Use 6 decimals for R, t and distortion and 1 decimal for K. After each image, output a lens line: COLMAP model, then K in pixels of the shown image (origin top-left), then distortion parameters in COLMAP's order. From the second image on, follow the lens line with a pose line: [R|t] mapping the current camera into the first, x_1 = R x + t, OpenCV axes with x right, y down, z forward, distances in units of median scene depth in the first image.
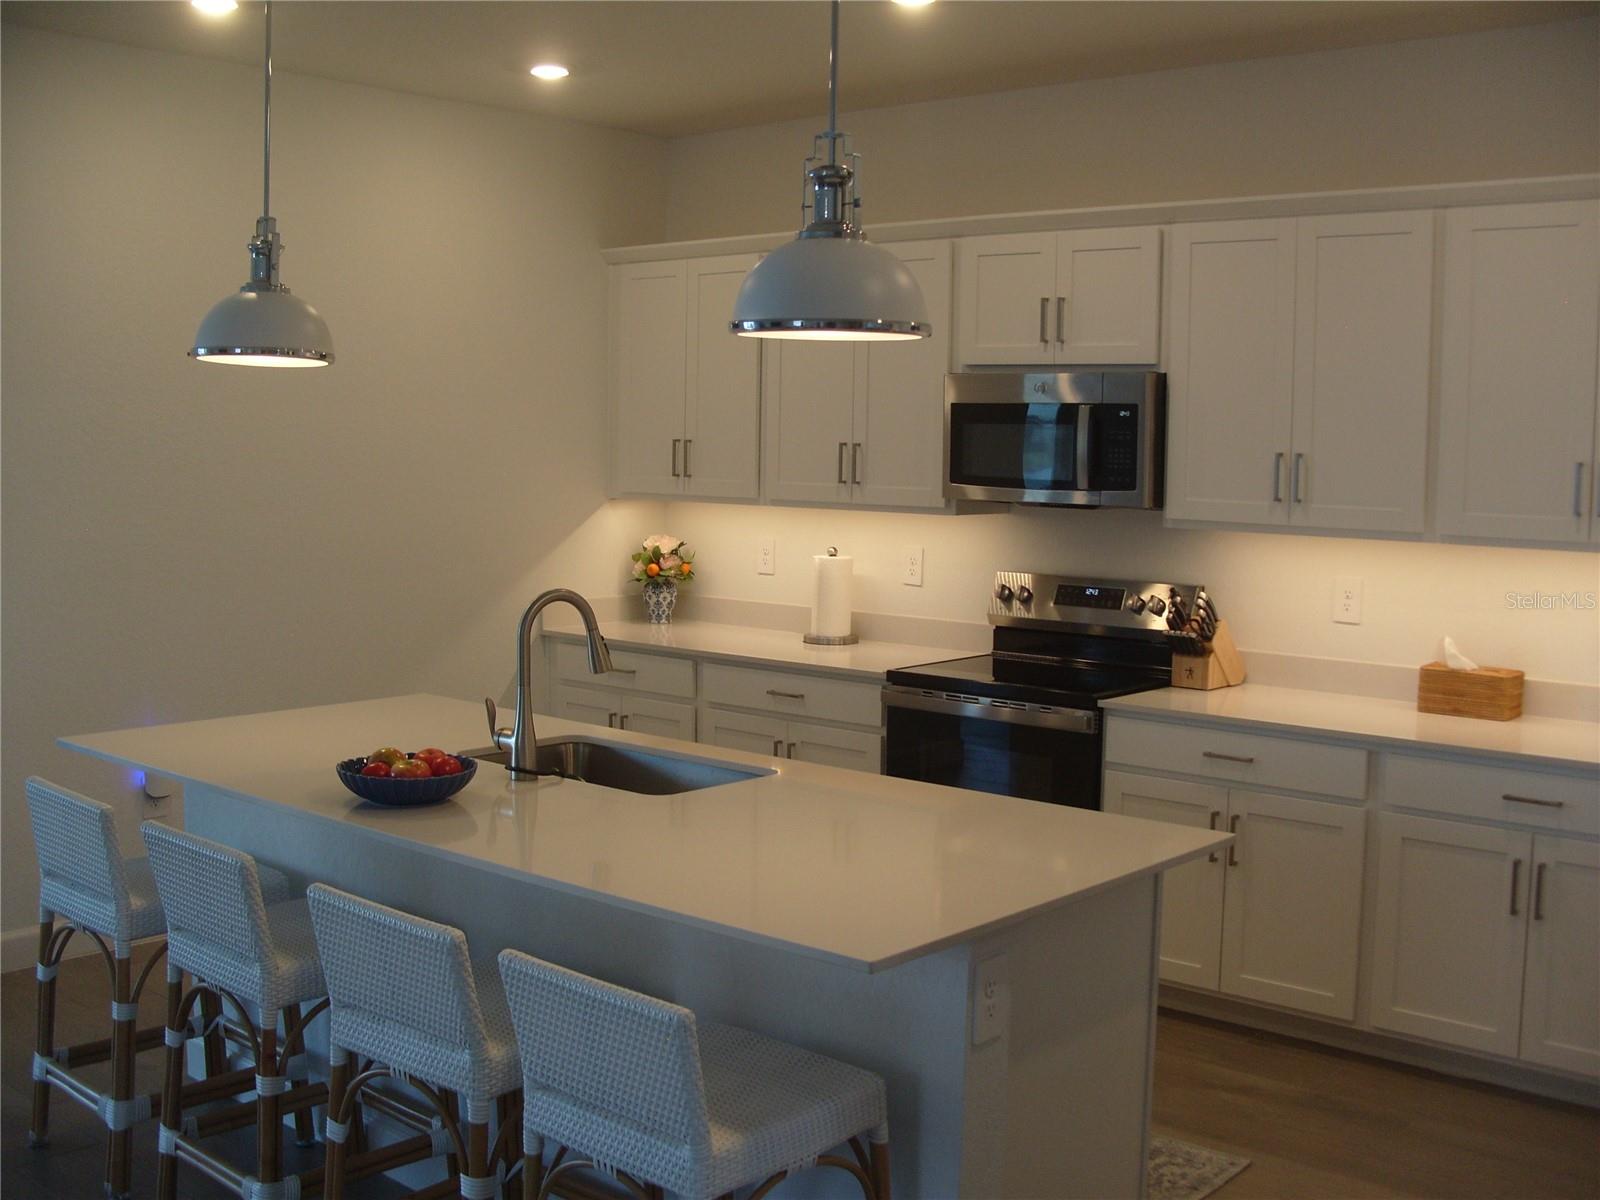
lens RADIAL K [[1740.5, 0, 800.0], [0, 1740.5, 600.0], [0, 0, 1]] dist [-0.220315, 0.270306]
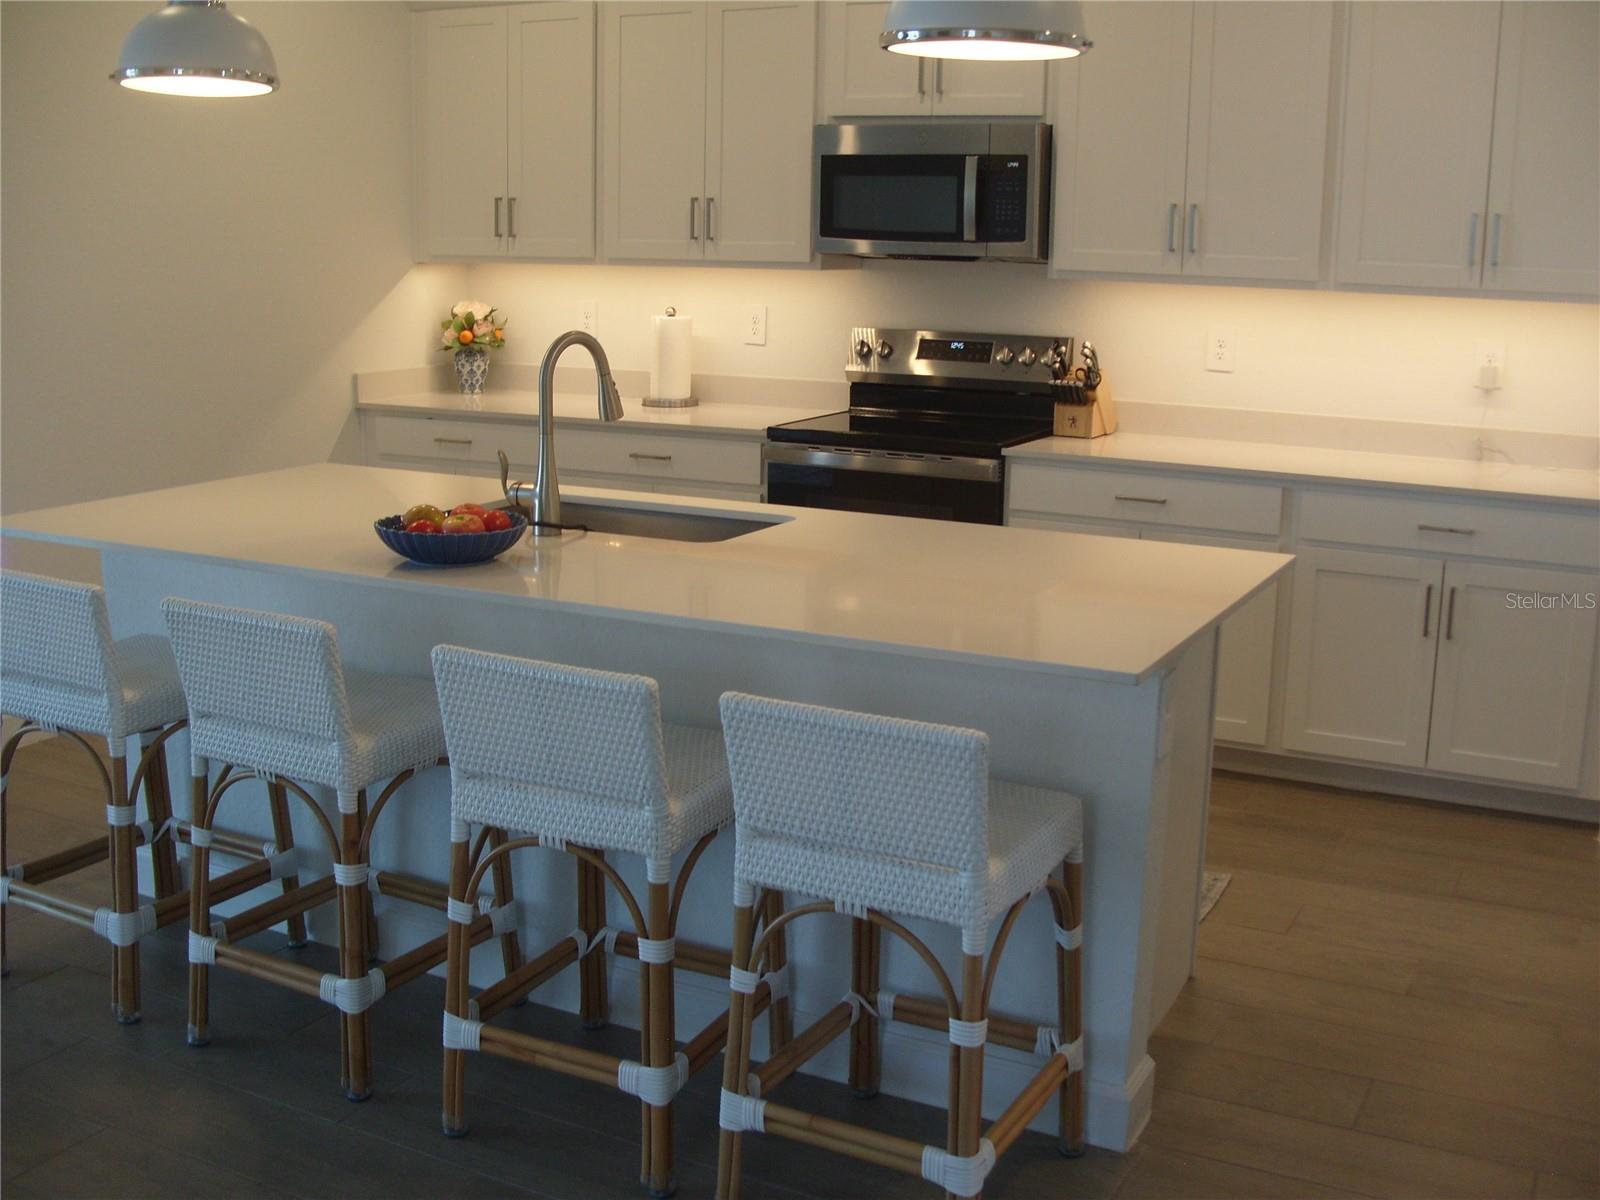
lens RADIAL K [[1740.5, 0, 800.0], [0, 1740.5, 600.0], [0, 0, 1]] dist [-0.220315, 0.270306]
pose [[0.970649, -0.048263, 0.235609, -0.179977], [0.019899, 0.992415, 0.121312, 0.020014], [-0.239677, -0.113063, 0.964247, 0.039980]]
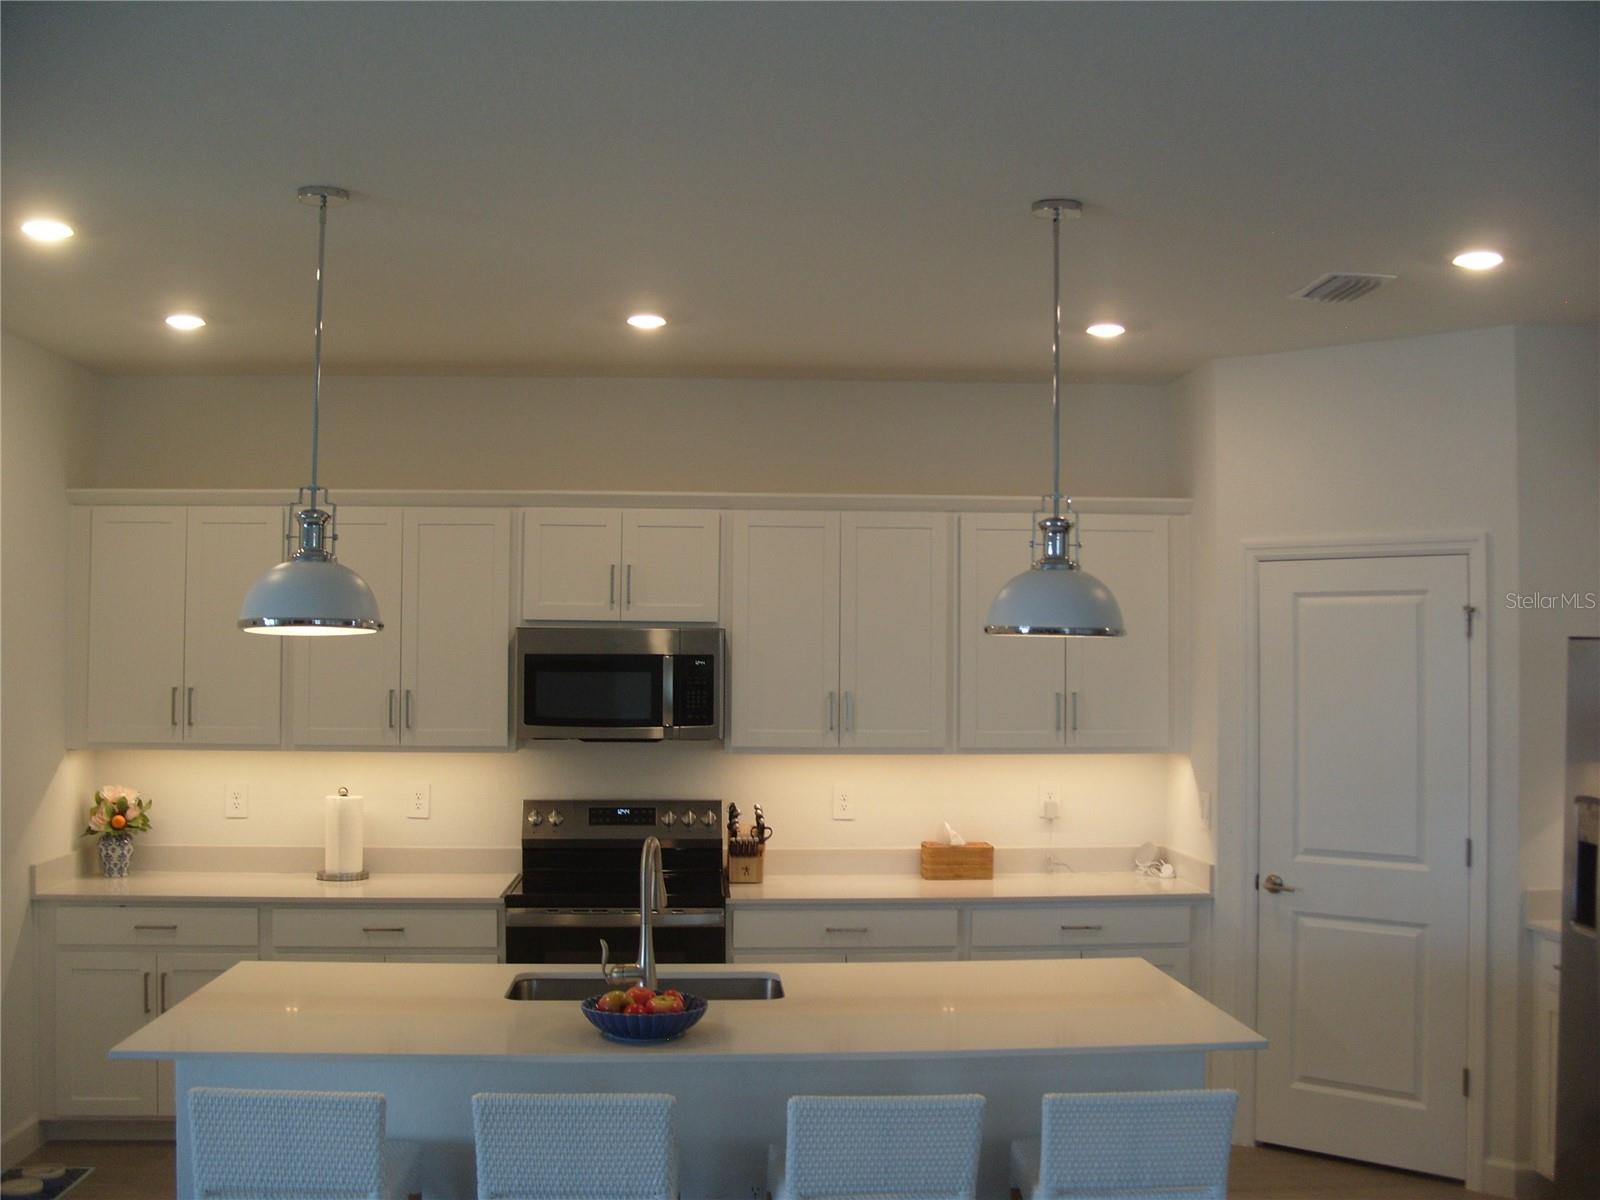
lens RADIAL K [[1740.5, 0, 800.0], [0, 1740.5, 600.0], [0, 0, 1]] dist [-0.220315, 0.270306]
pose [[0.707623, 0.009844, 0.706522, -0.635776], [0.073183, 0.993504, -0.087139, -0.040147], [-0.702791, 0.113367, 0.702306, 0.080497]]
